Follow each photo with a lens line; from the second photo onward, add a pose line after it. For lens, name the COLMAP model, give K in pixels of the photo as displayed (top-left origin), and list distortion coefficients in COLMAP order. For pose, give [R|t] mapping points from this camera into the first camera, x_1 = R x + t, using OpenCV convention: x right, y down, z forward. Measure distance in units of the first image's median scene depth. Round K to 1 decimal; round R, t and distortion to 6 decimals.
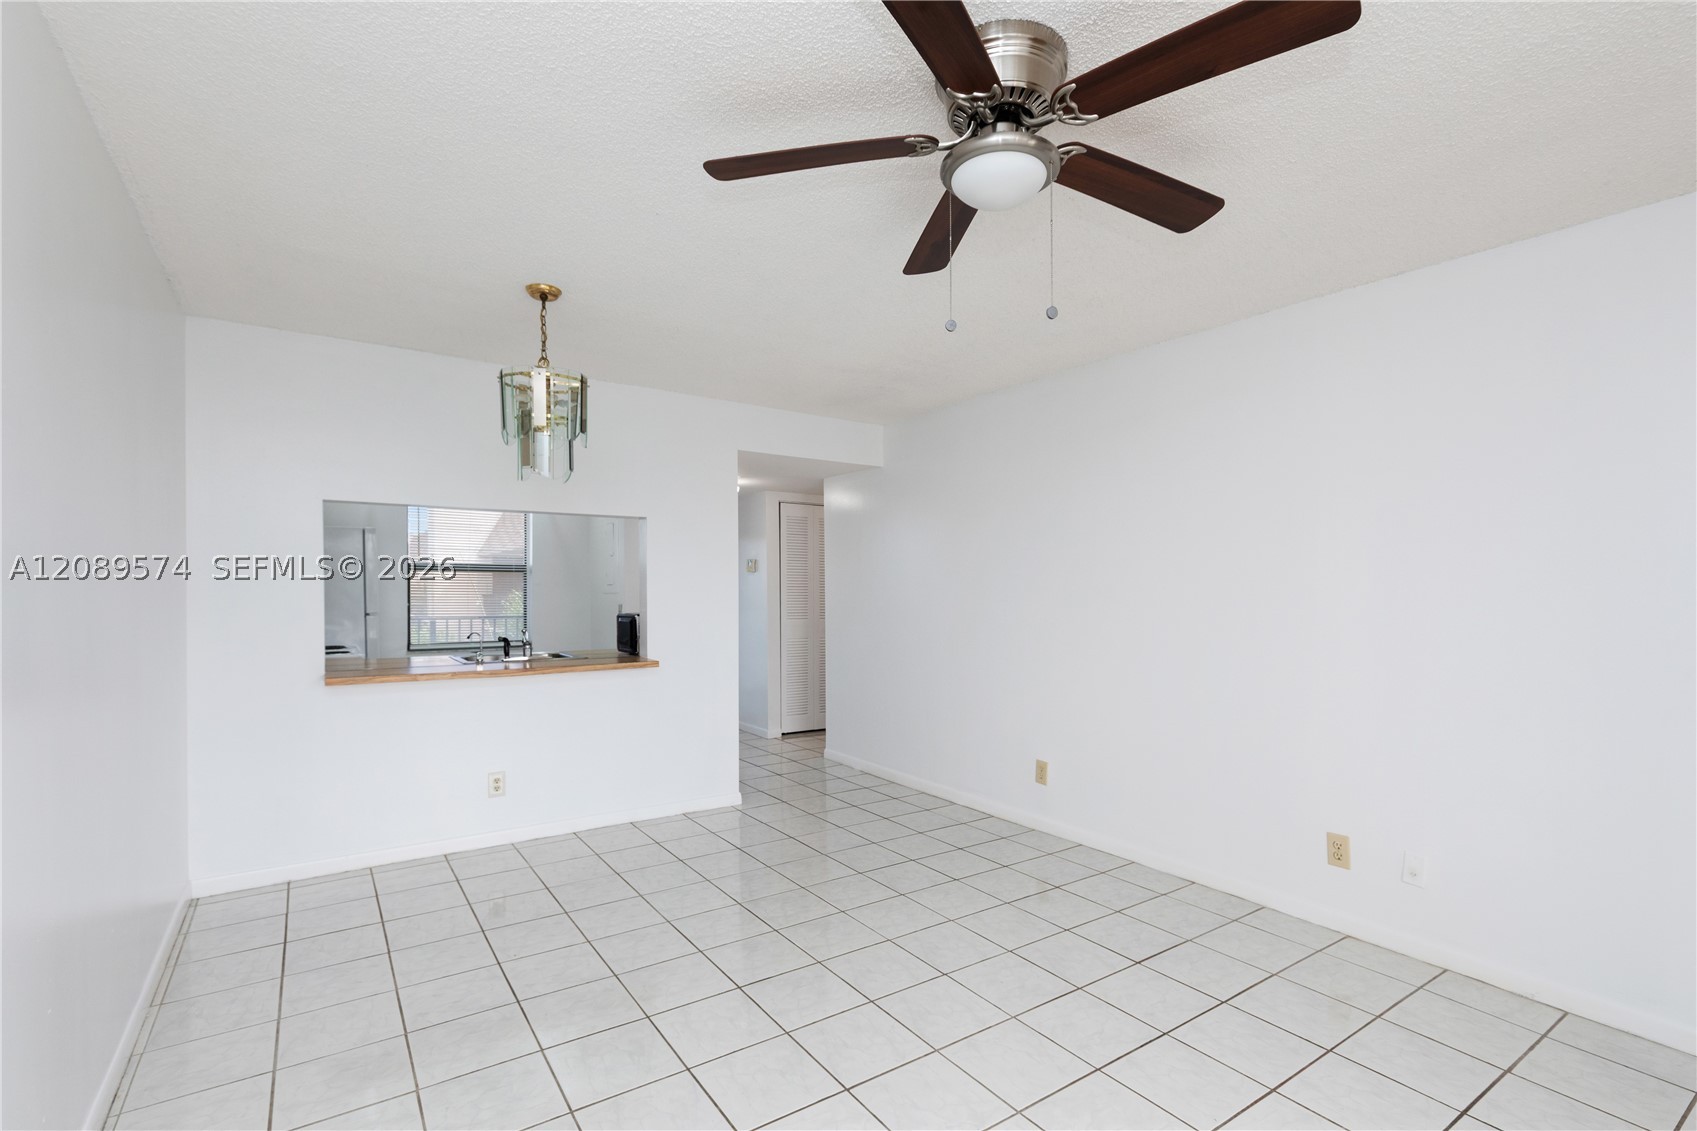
lens RADIAL K [[775.6, 0, 835.5], [0, 775.6, 599.1], [0, 0, 1]] dist [0.003346, -0.000046]
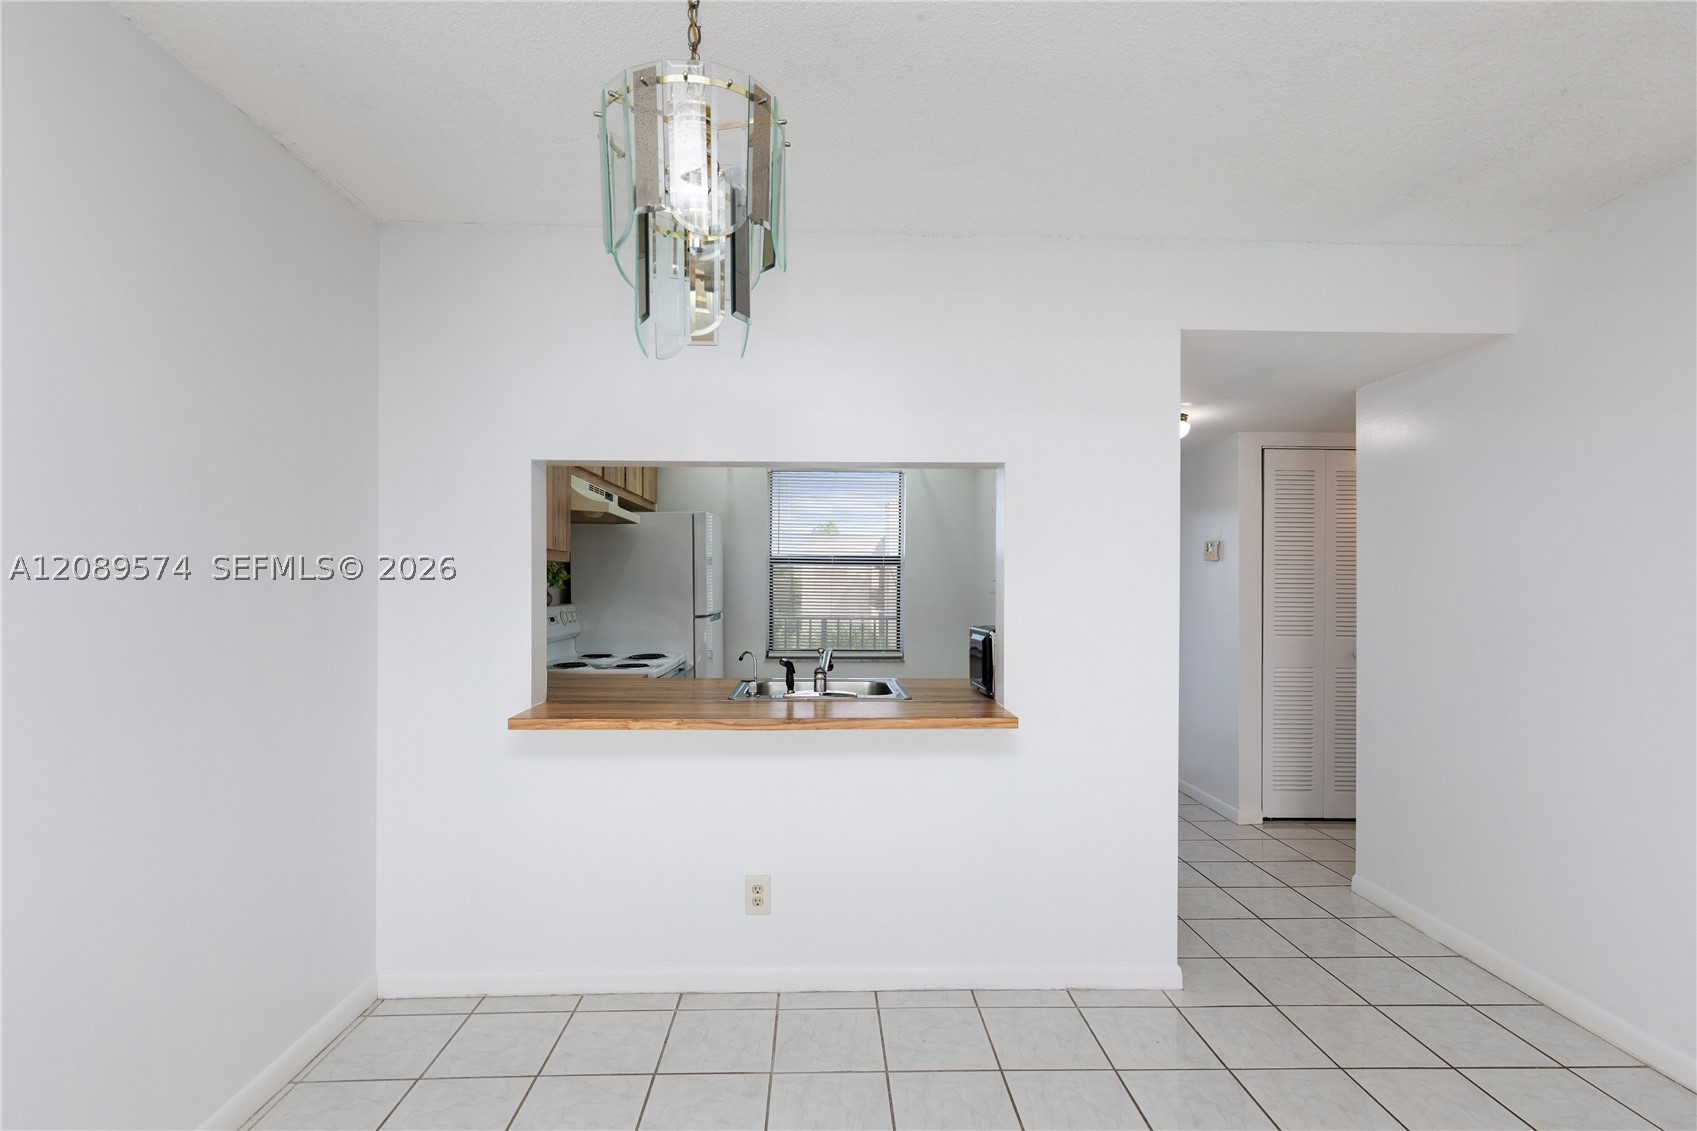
lens RADIAL K [[764.2, 0, 845.0], [0, 764.2, 587.4], [0, 0, 1]] dist [0.005042, -0.000352]
pose [[0.845242, 0.005876, -0.534351, -0.038286], [-0.010604, 0.999927, -0.005779, -0.008378], [0.534278, 0.010551, 0.845243, 0.443017]]
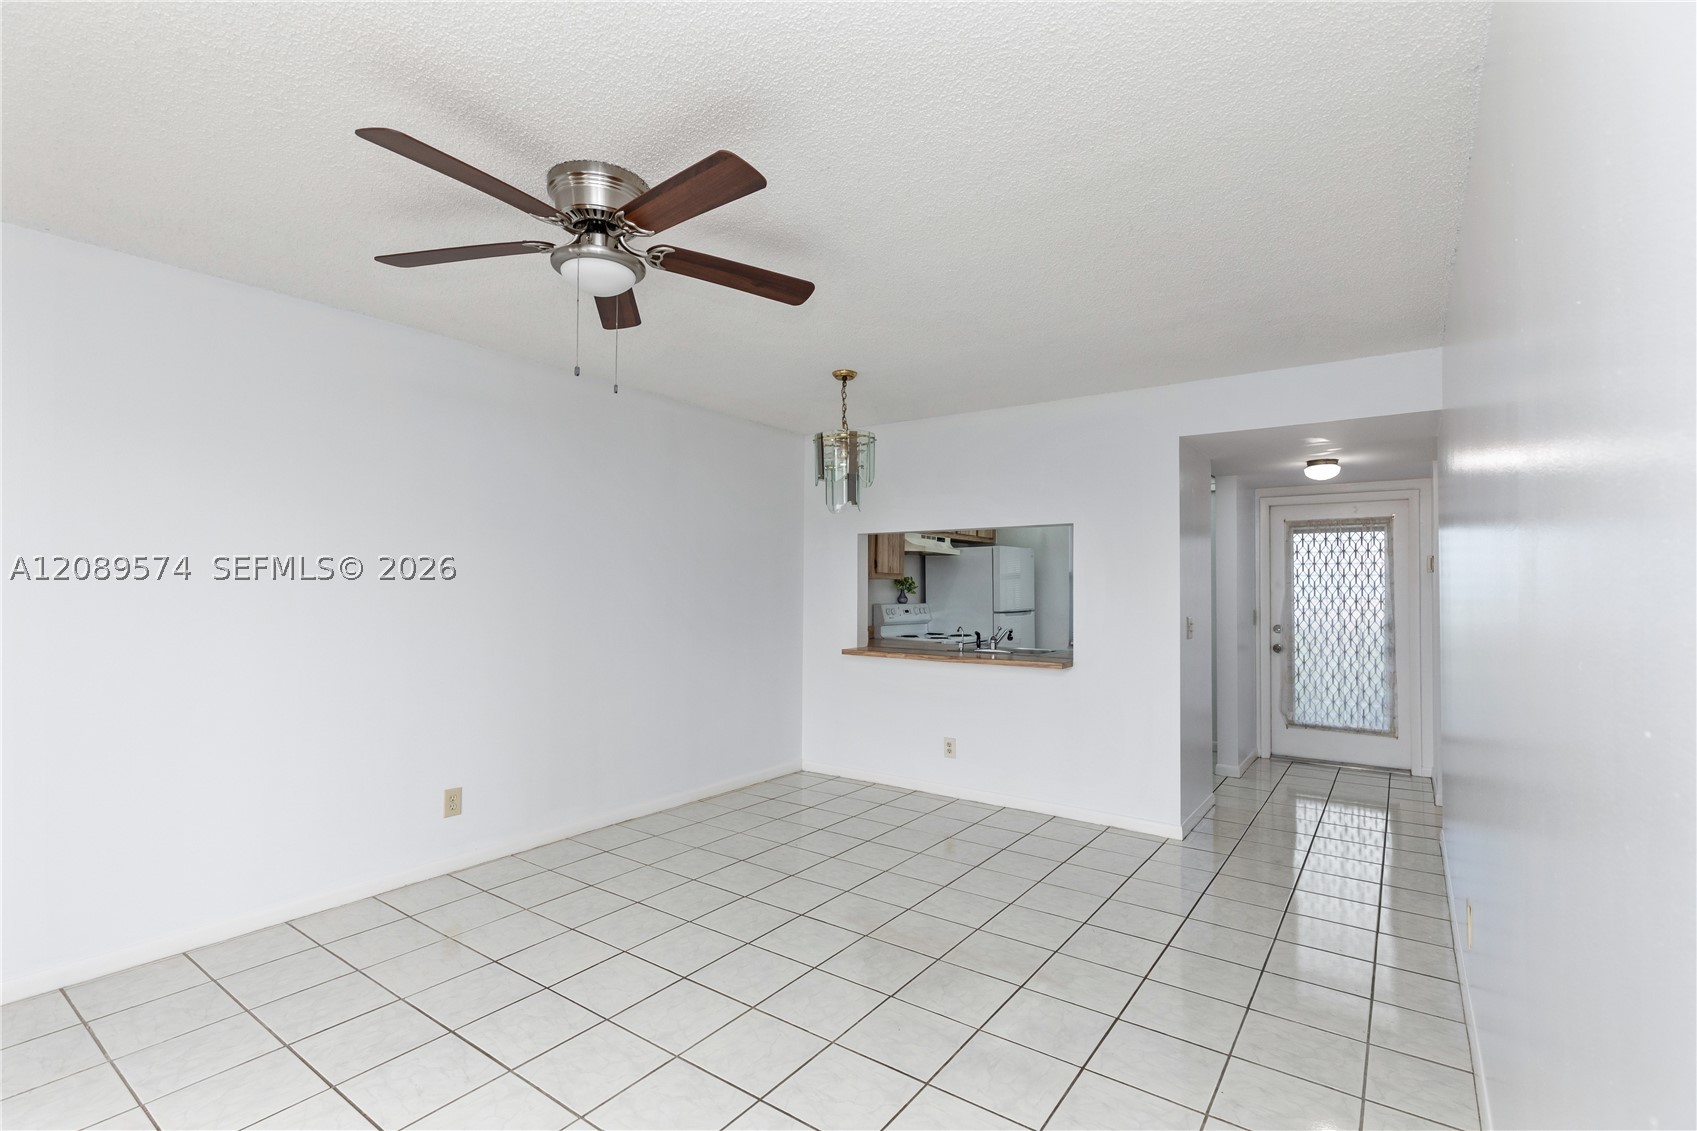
lens RADIAL K [[764.2, 0, 845.0], [0, 764.2, 587.4], [0, 0, 1]] dist [0.005042, -0.000352]
pose [[0.345952, -0.004399, -0.938242, 0.582167], [-0.020237, 0.999721, -0.012149, -0.001981], [0.938034, 0.023190, 0.345766, 0.355806]]
